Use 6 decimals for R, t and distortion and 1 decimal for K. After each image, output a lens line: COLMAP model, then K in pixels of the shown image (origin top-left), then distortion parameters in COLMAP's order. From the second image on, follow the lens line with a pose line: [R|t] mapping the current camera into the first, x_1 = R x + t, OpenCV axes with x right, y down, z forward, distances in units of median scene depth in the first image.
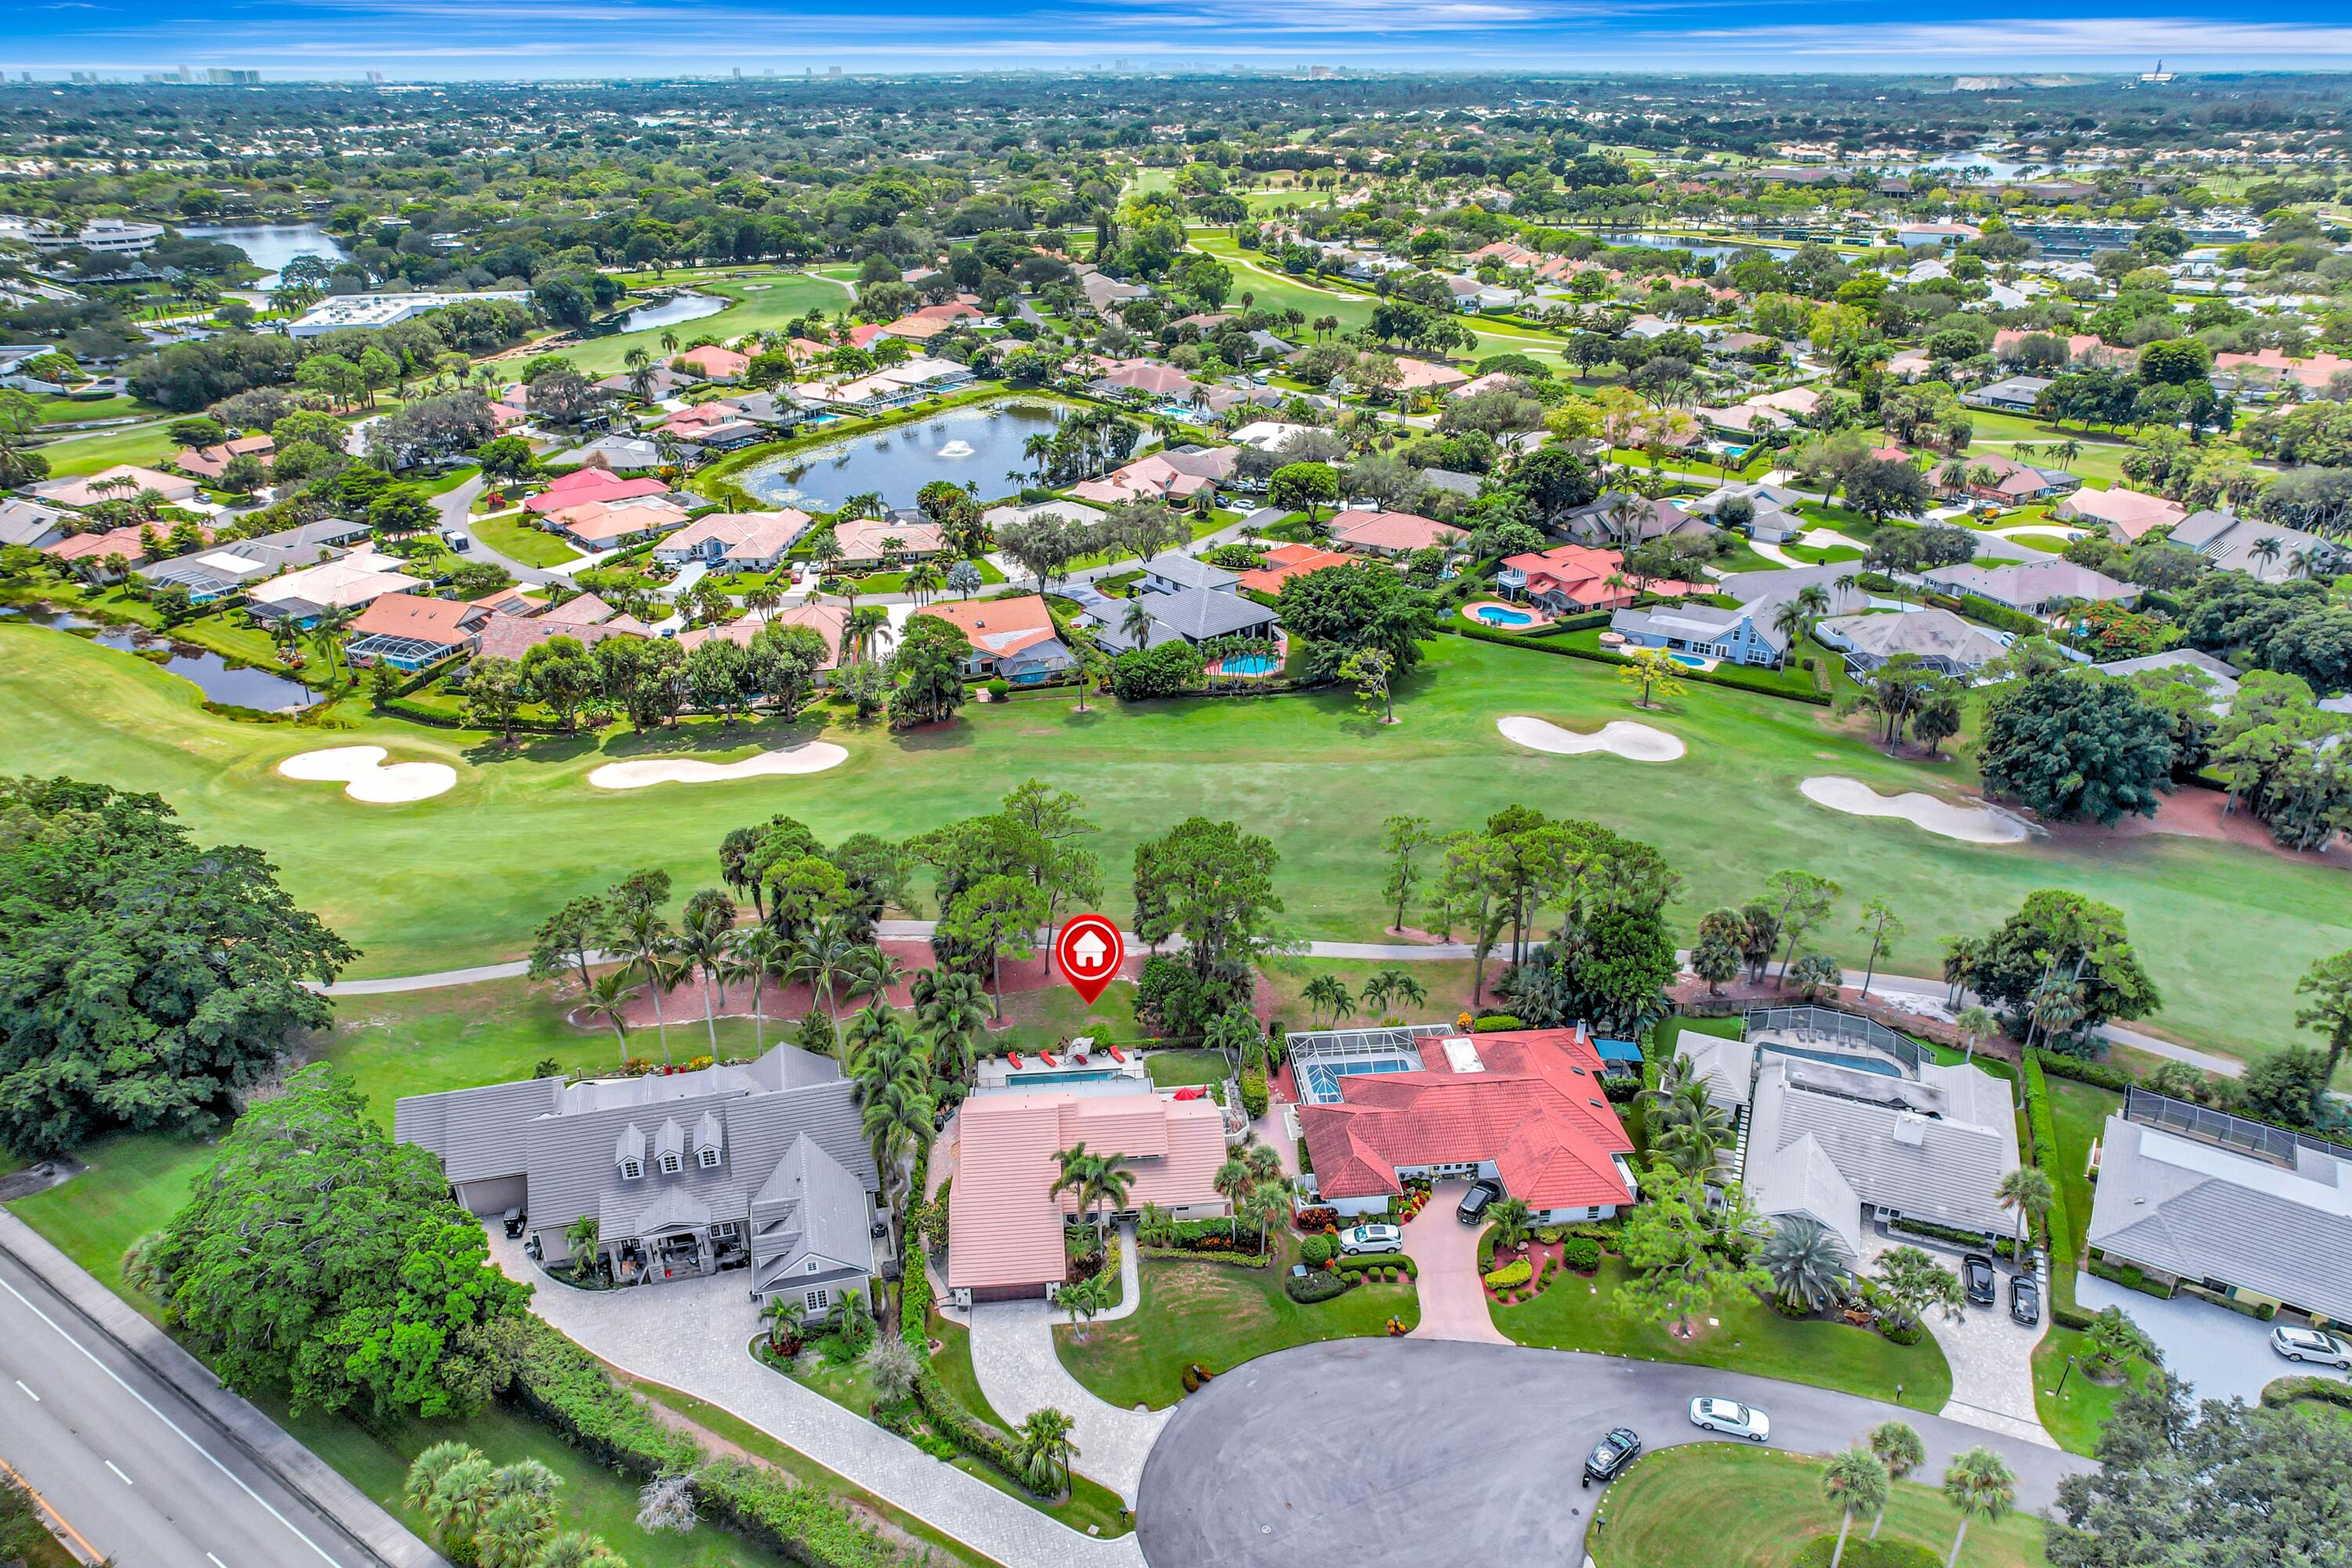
lens RADIAL K [[1536.5, 0, 1169.4], [0, 1536.5, 790.7], [0, 0, 1]] dist [-0.054681, 0.026165]
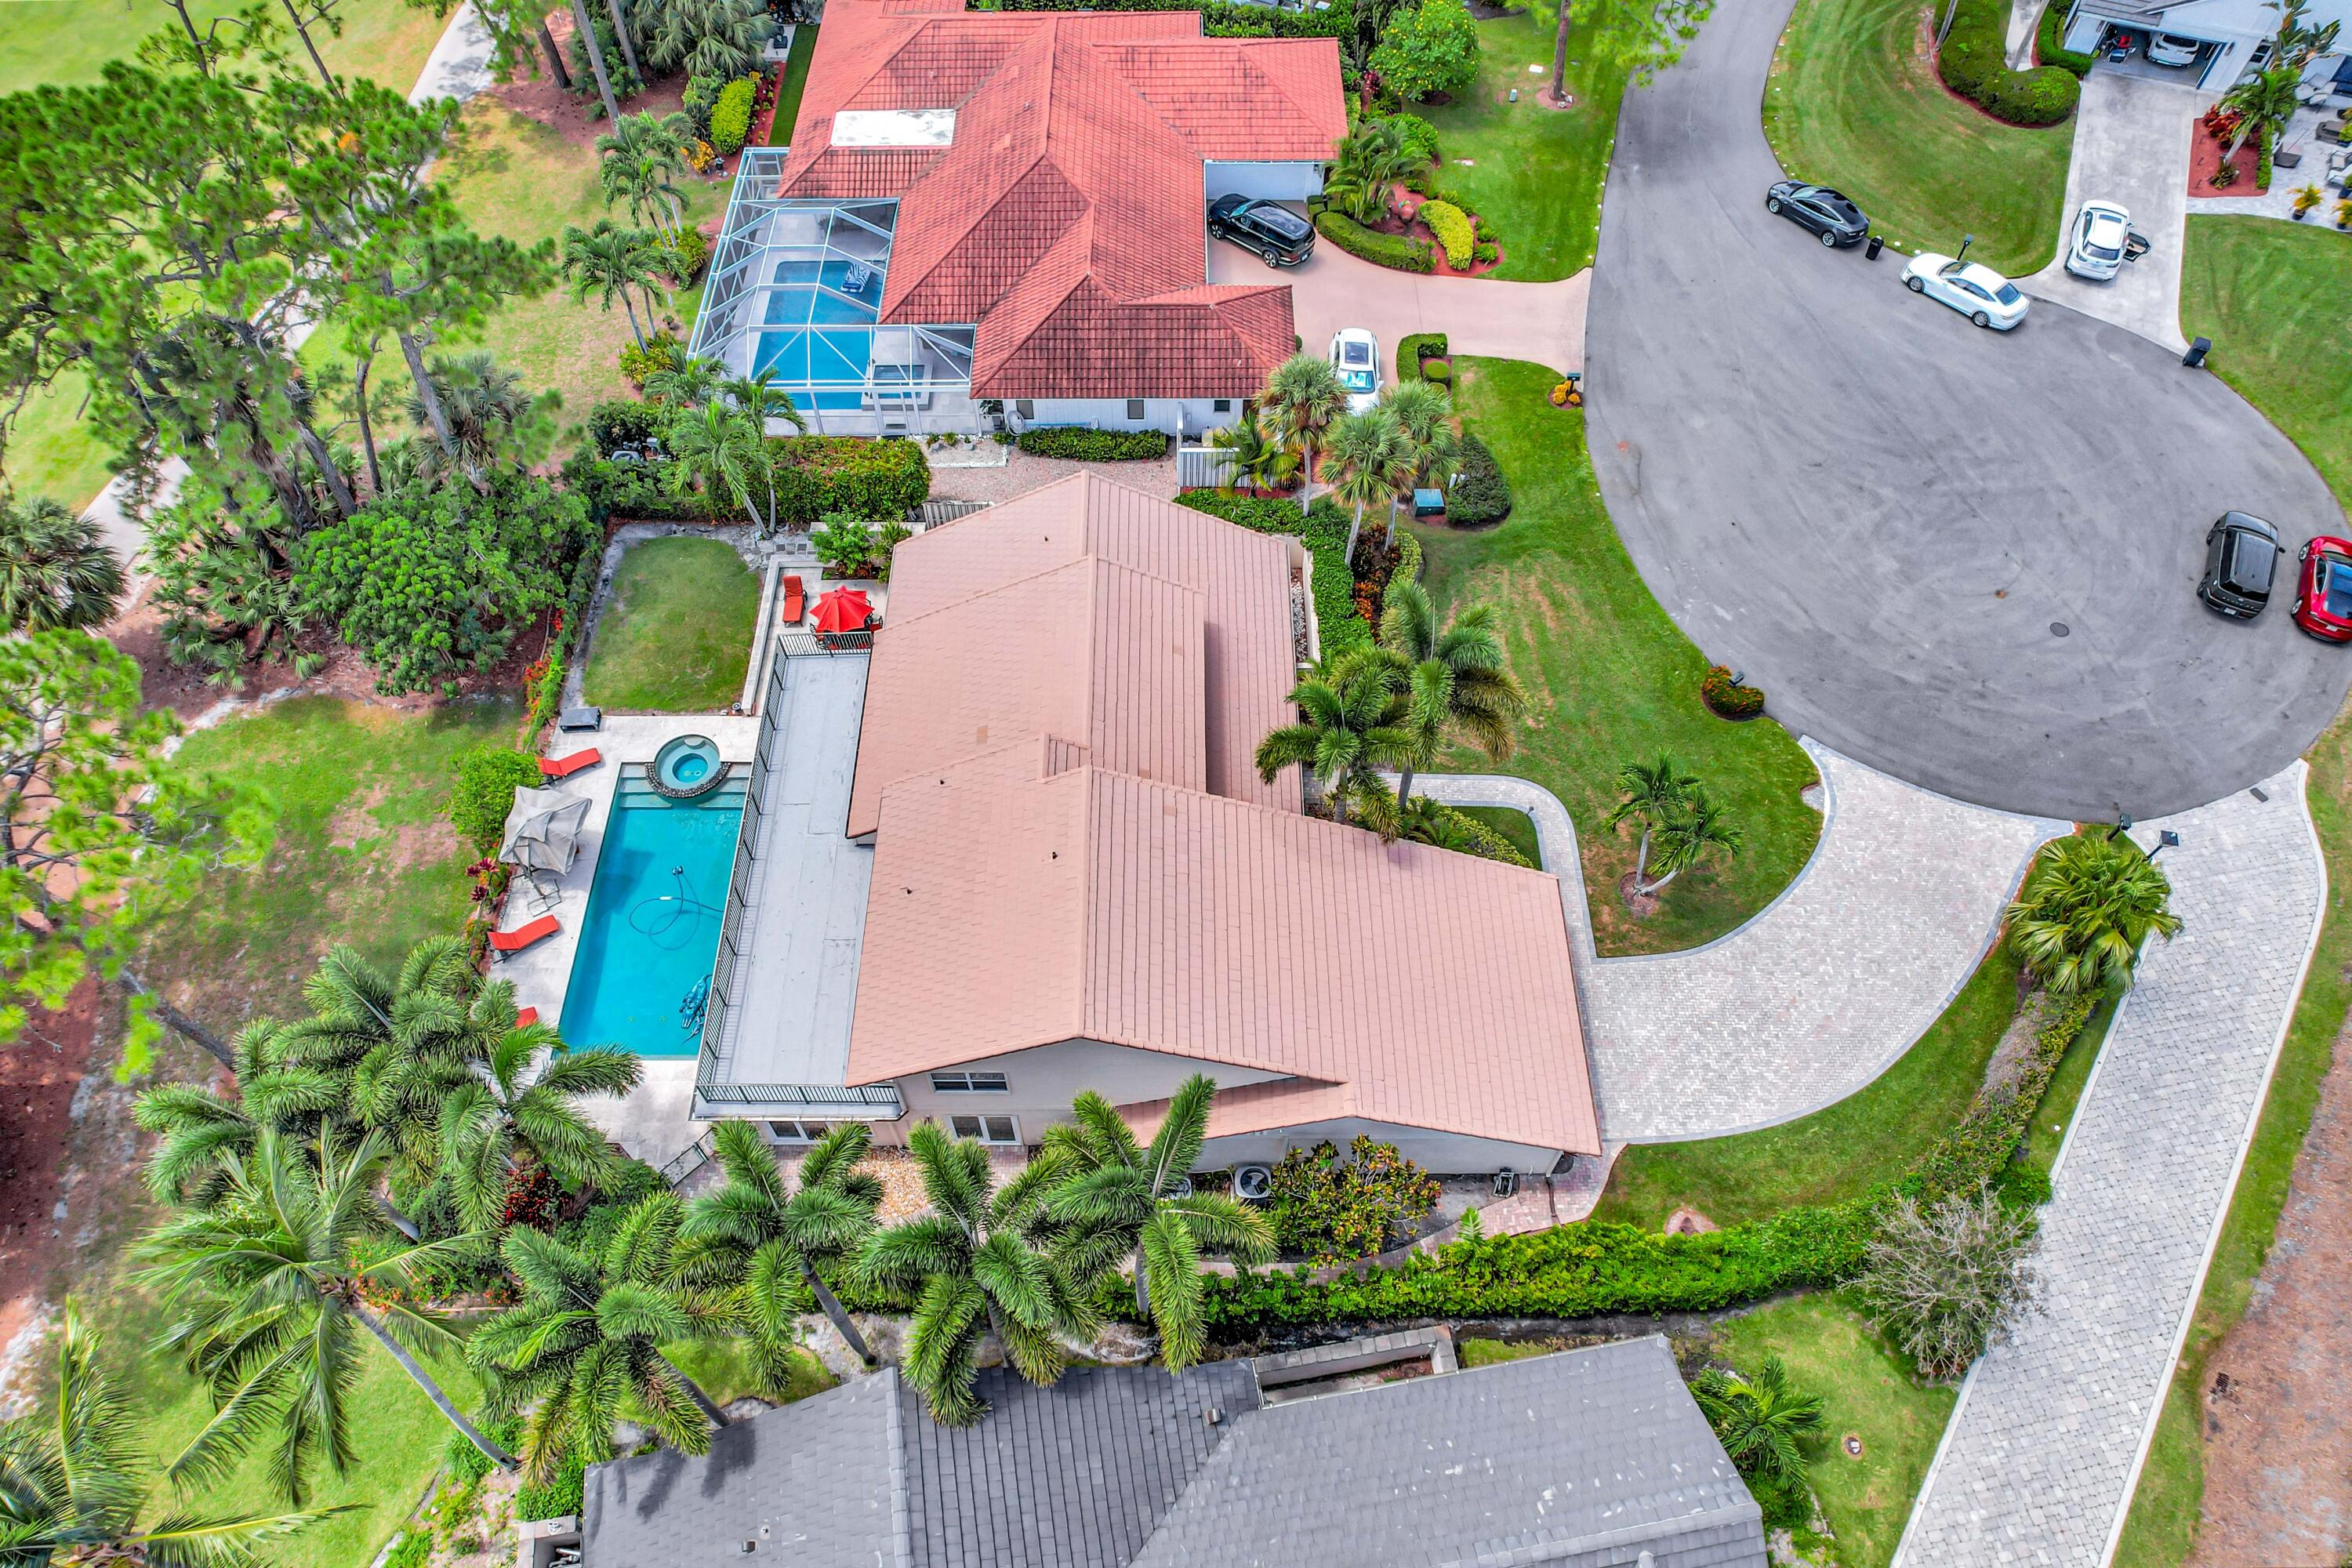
lens RADIAL K [[1560.5, 0, 1176.0], [0, 1560.5, 784.0], [0, 0, 1]] dist [-0.071593, 0.058071]
pose [[0.092768, -0.819423, 0.565633, -0.145414], [0.430220, 0.545304, 0.719412, -0.013876], [-0.897945, 0.176609, 0.403119, 0.467563]]
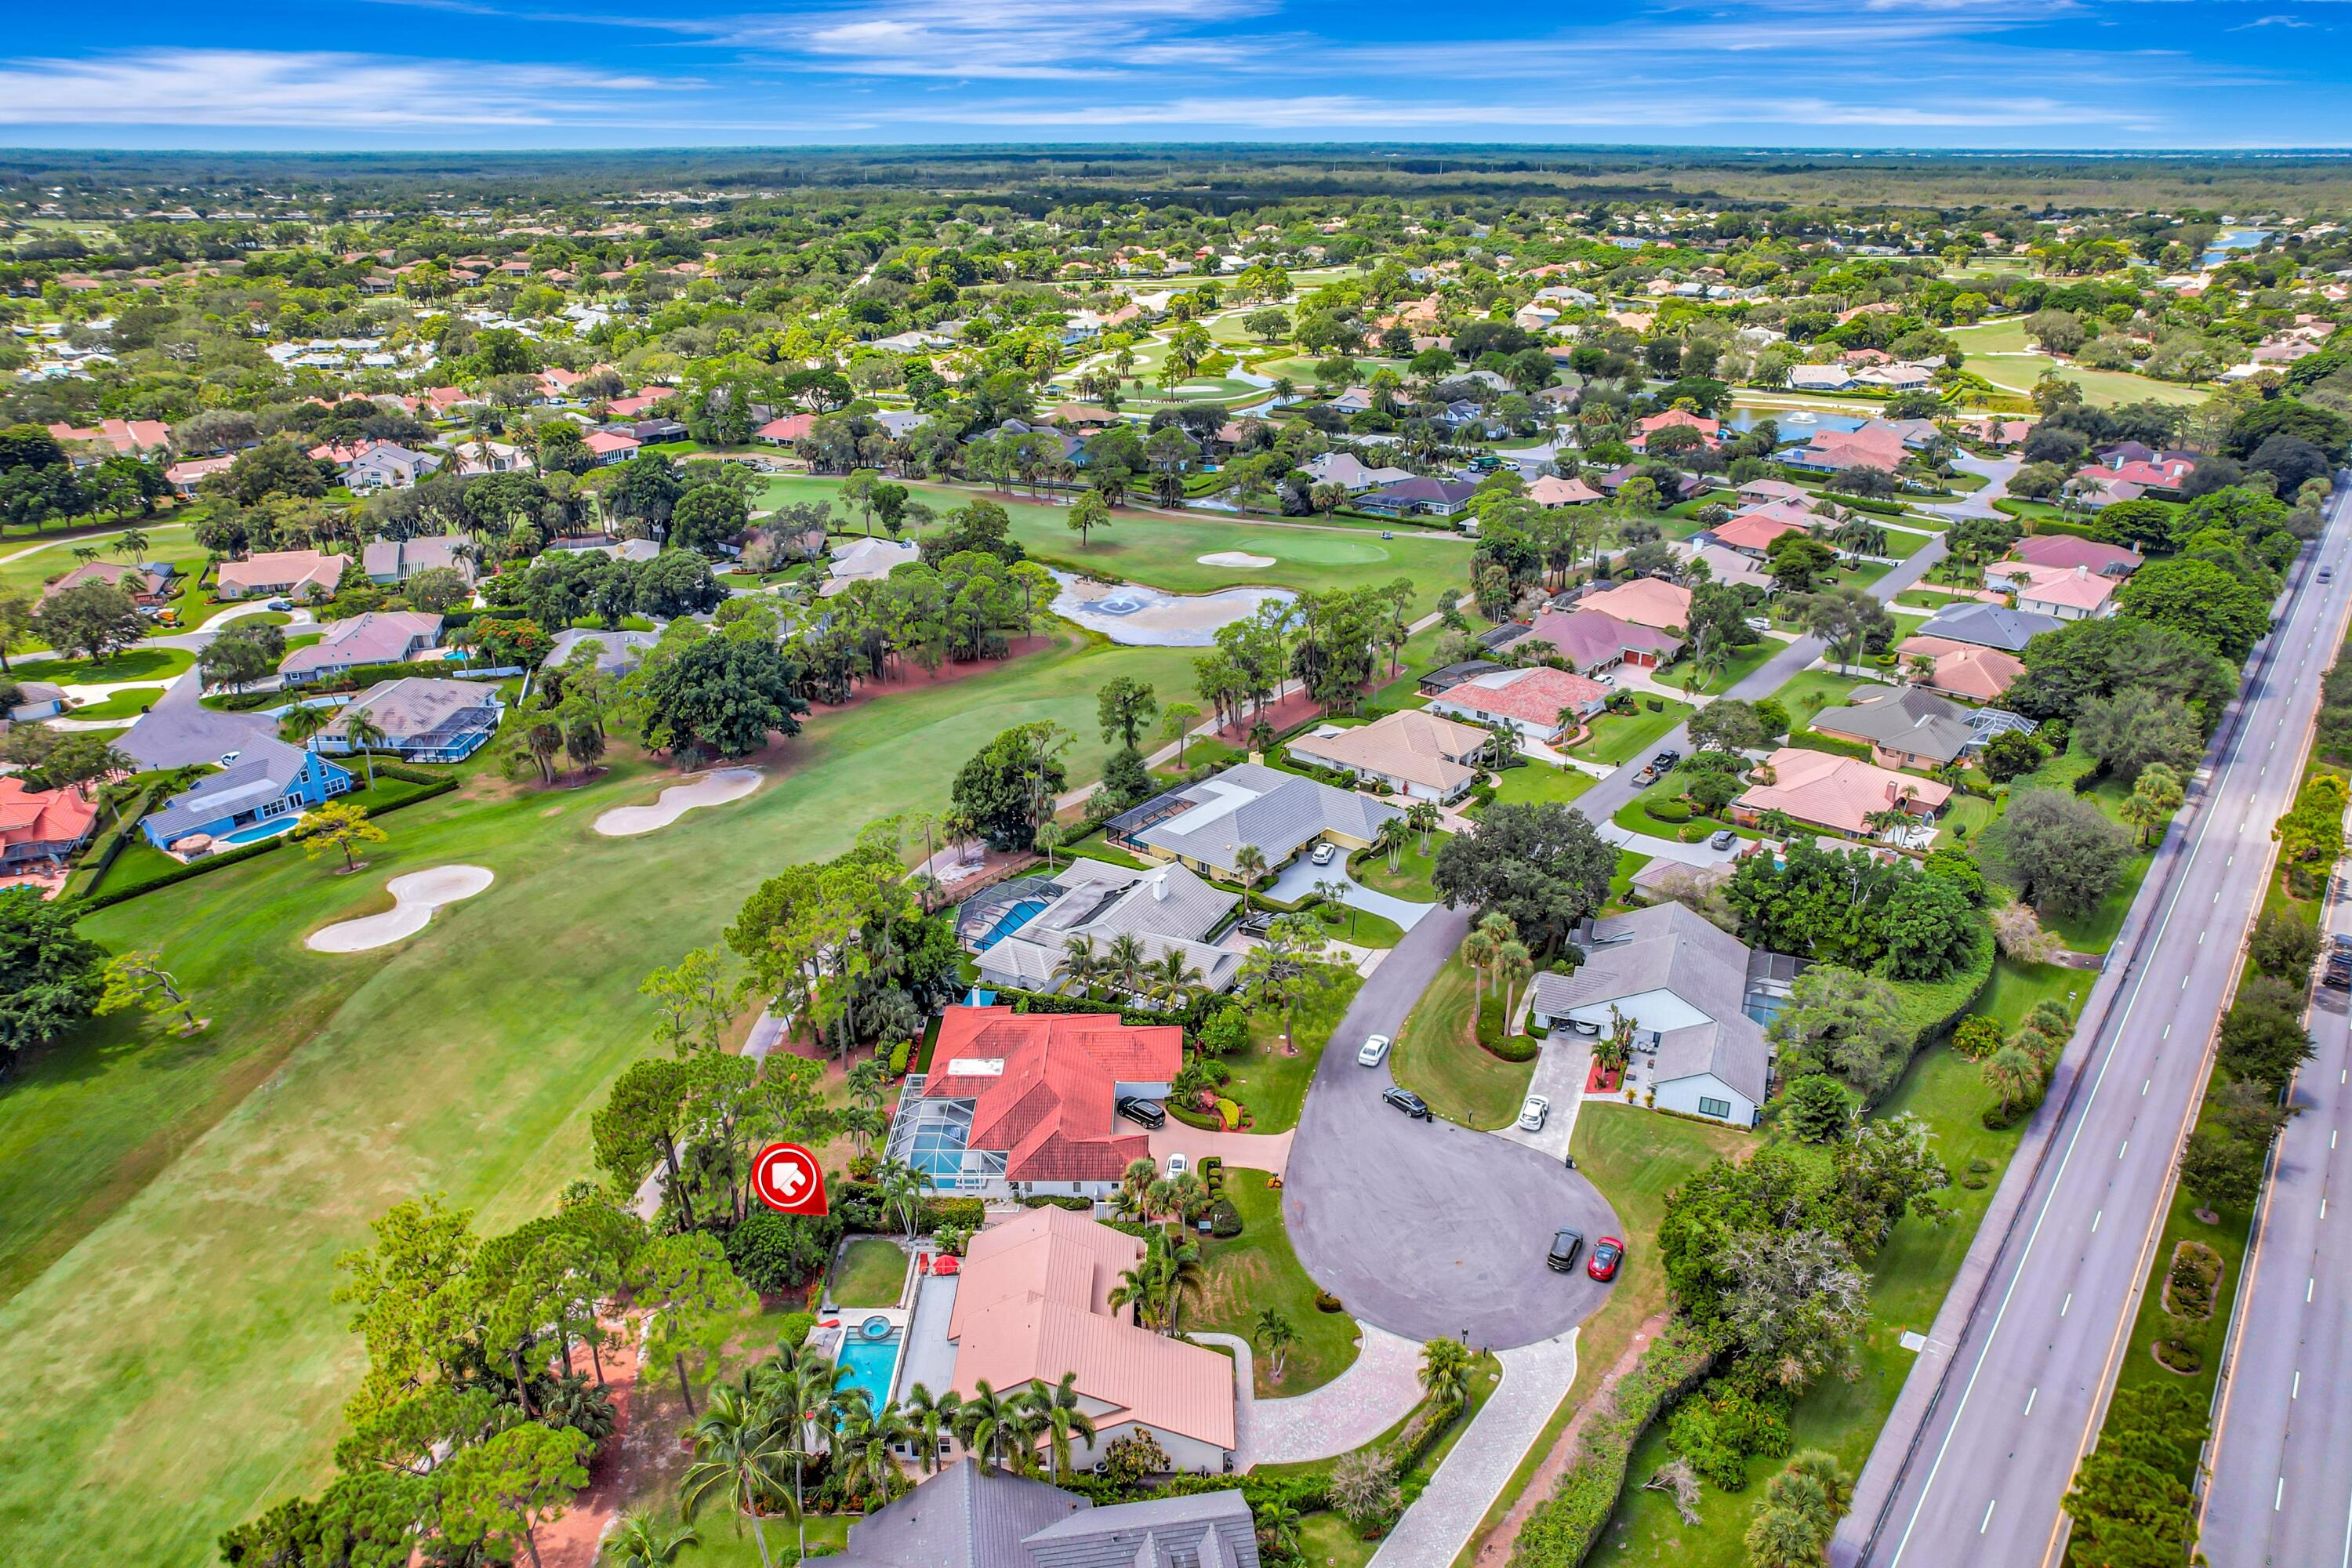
lens RADIAL K [[1536.5, 0, 1169.4], [0, 1536.5, 790.7], [0, 0, 1]] dist [-0.054681, 0.026165]
pose [[0.105130, -0.393324, 0.913370, -0.420054], [0.437106, 0.843257, 0.312820, -0.159832], [-0.893245, 0.366352, 0.260576, 0.327121]]
